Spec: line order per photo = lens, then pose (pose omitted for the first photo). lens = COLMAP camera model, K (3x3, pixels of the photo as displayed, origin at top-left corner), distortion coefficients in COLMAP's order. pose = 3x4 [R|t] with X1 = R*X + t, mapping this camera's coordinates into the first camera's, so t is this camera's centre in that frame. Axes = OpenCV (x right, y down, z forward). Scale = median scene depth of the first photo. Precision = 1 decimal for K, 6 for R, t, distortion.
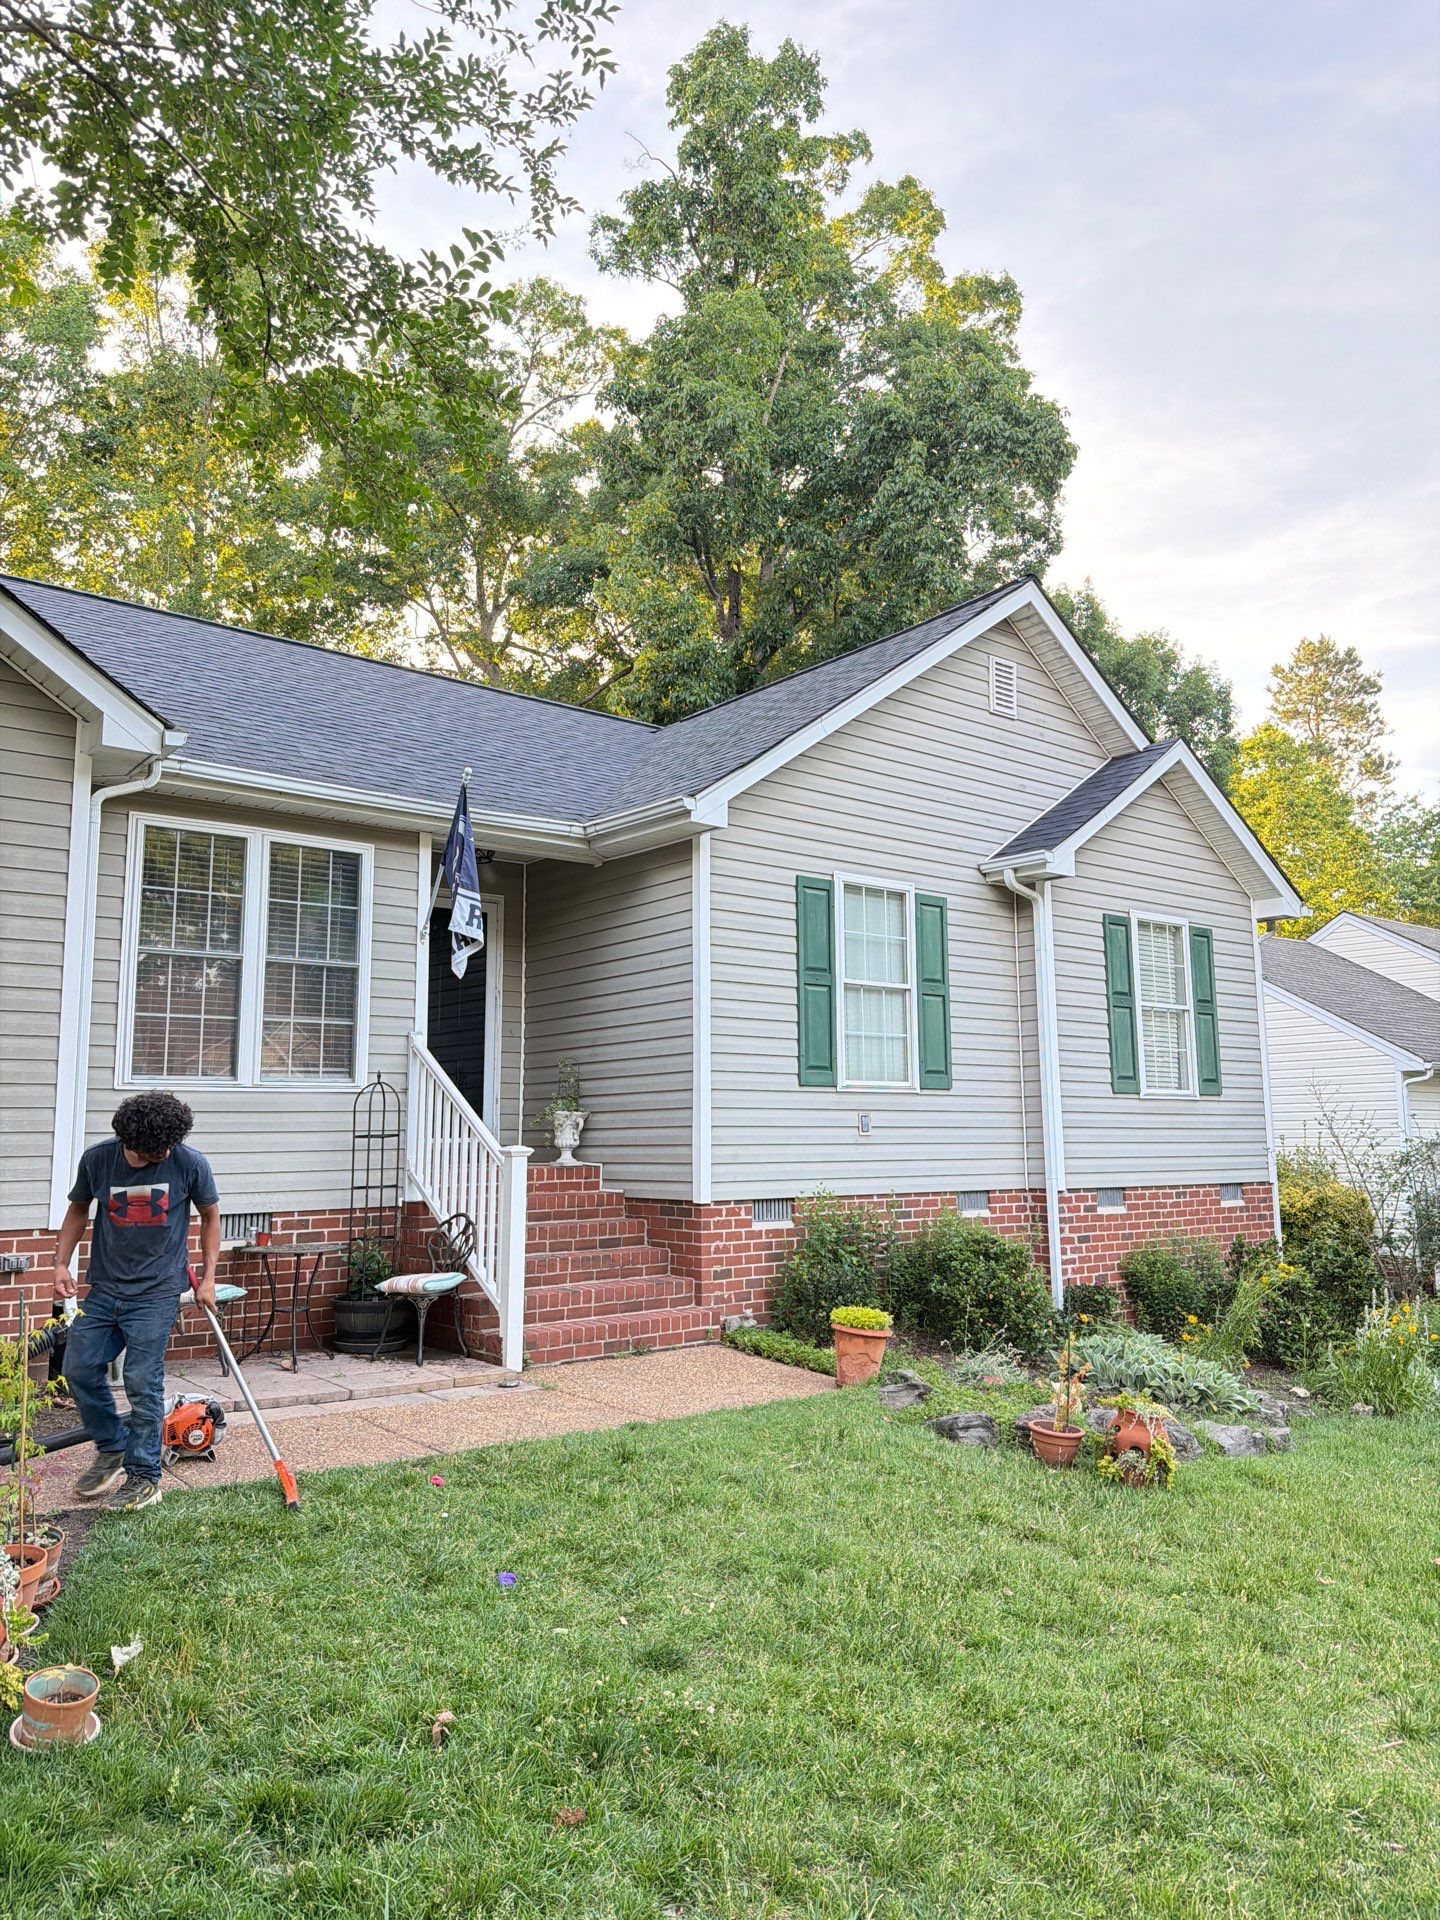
lens RADIAL K [[1311.0, 0, 724.0], [0, 1311.0, 949.9], [0, 0, 1]] dist [0.075937, -0.004441]
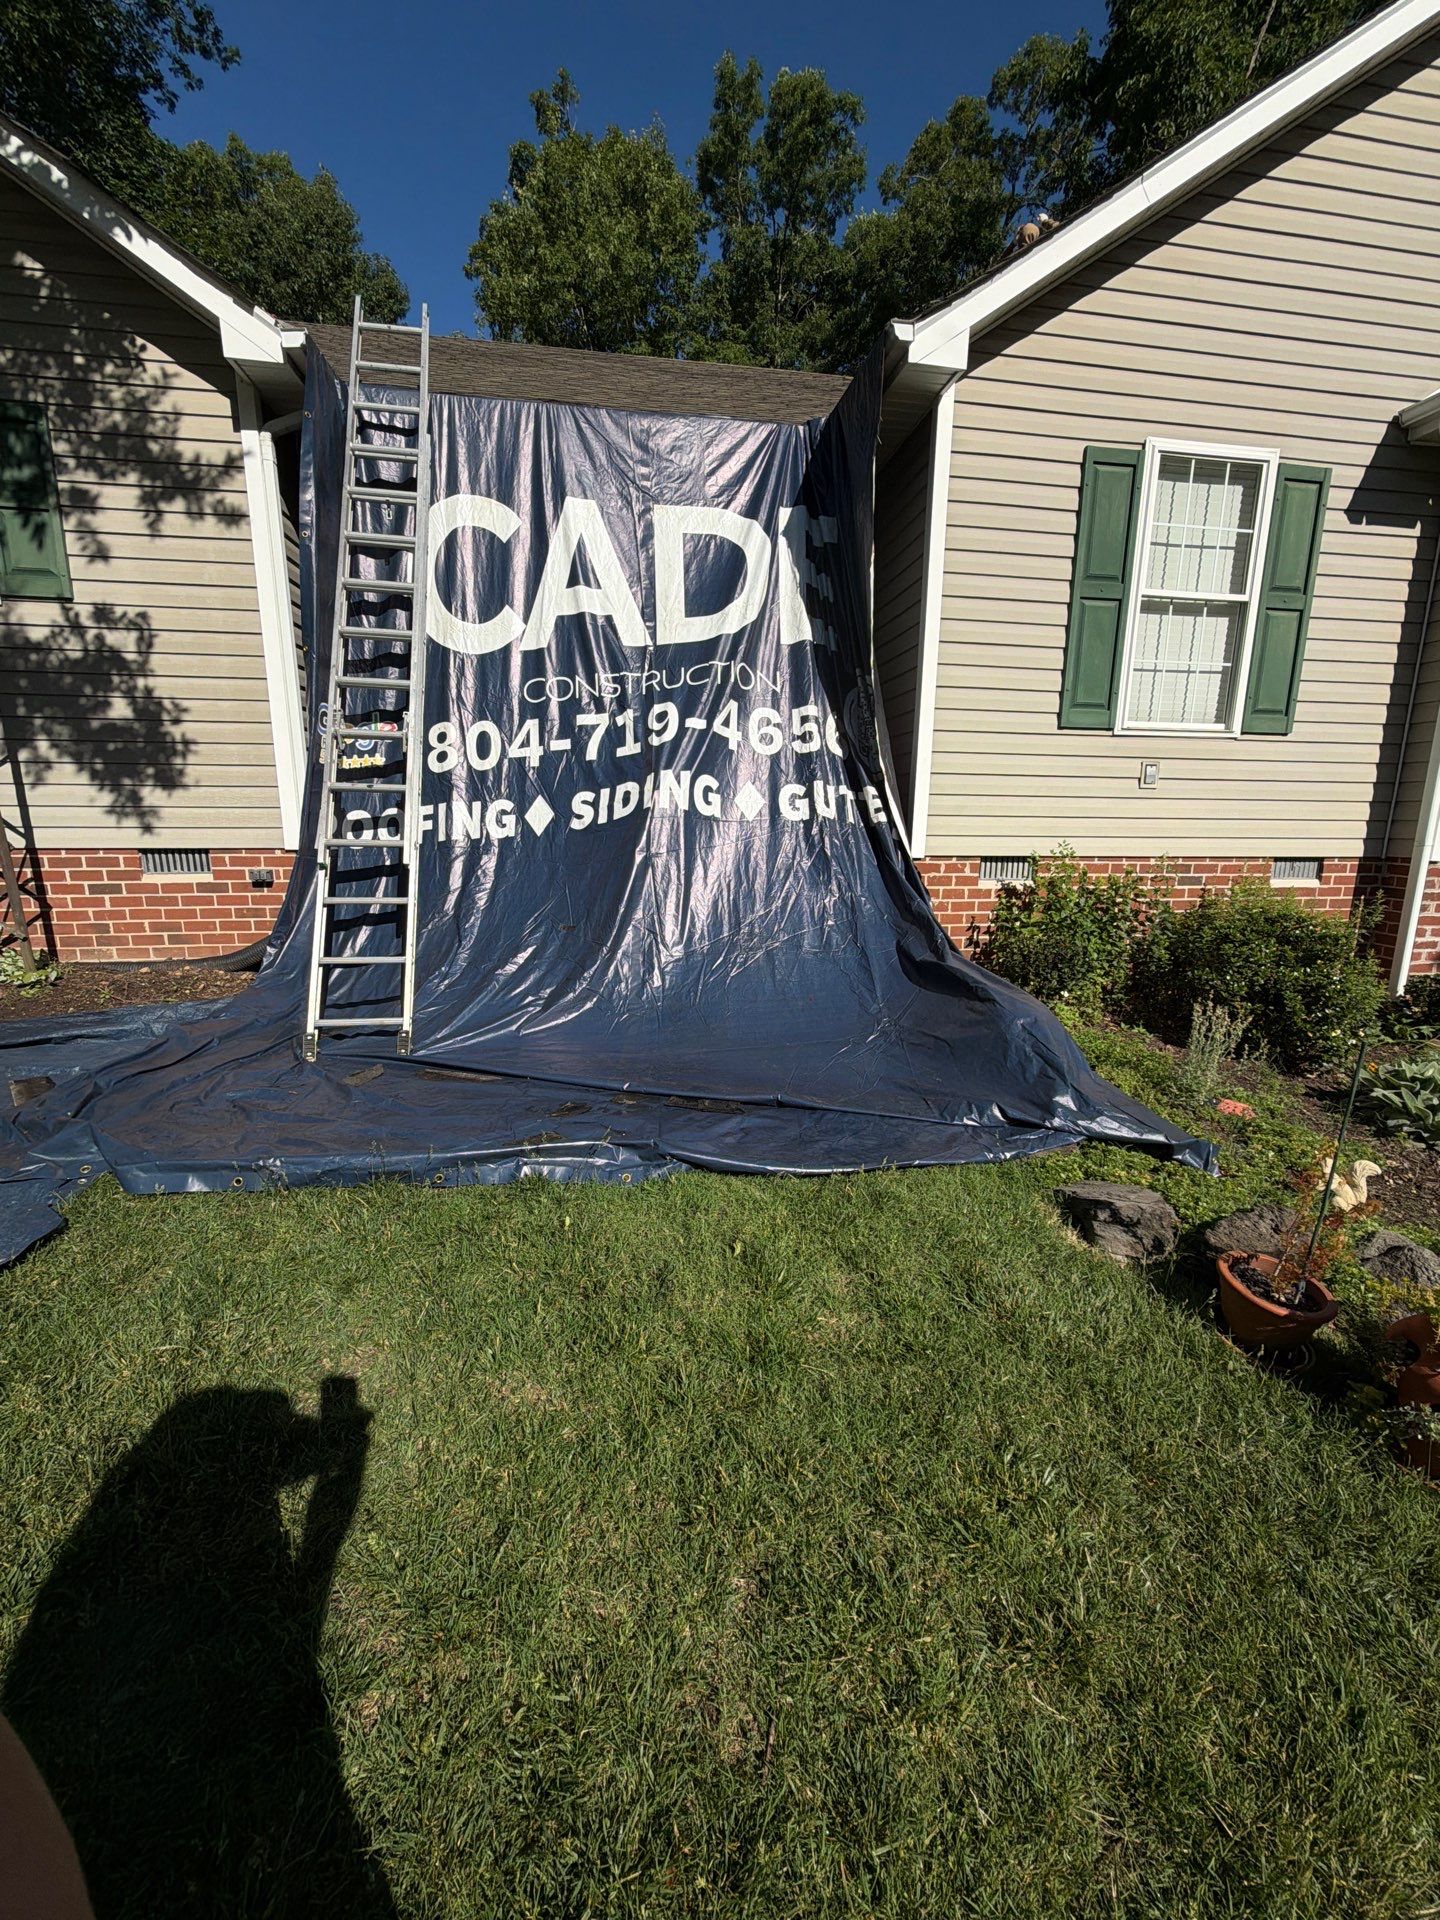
lens RADIAL K [[757.0, 0, 727.6], [0, 757.0, 958.8], [0, 0, 1]] dist [-0.001909, -0.000199]
pose [[0.865869, 0.117318, -0.486319, 0.125948], [0.053603, 0.944760, 0.323349, 0.073986], [0.497390, -0.306046, 0.811750, 0.439488]]
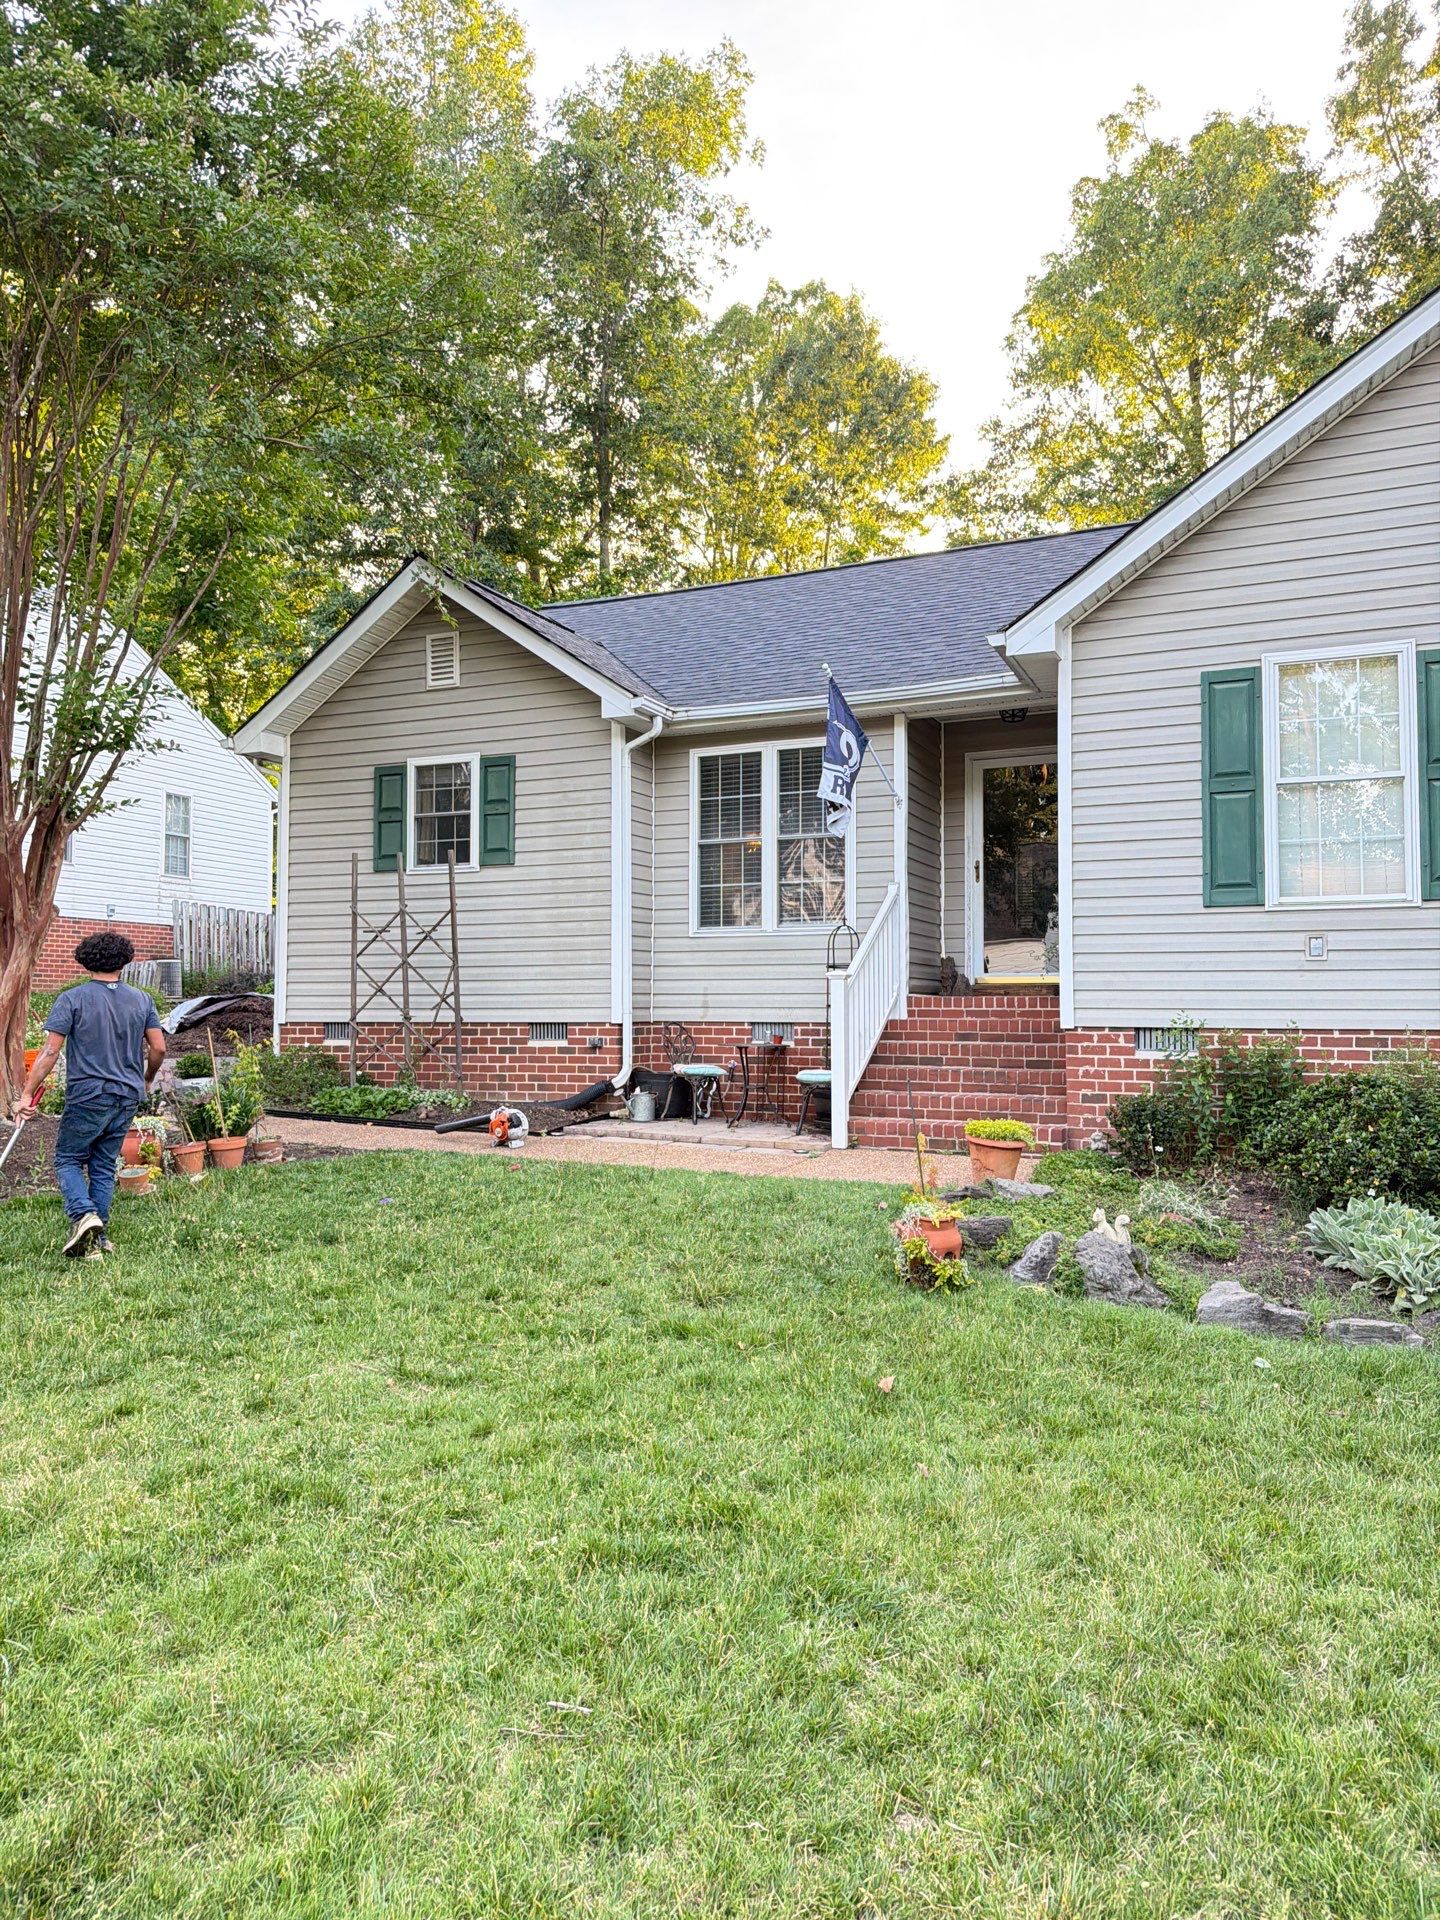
lens RADIAL K [[1311.0, 0, 725.9], [0, 1311.0, 956.7], [0, 0, 1]] dist [0.075937, -0.004441]
pose [[0.461611, -0.028994, -0.886609, 0.705692], [0.117455, 0.992664, 0.028690, 0.071388], [0.879272, -0.117381, 0.461630, 0.278238]]
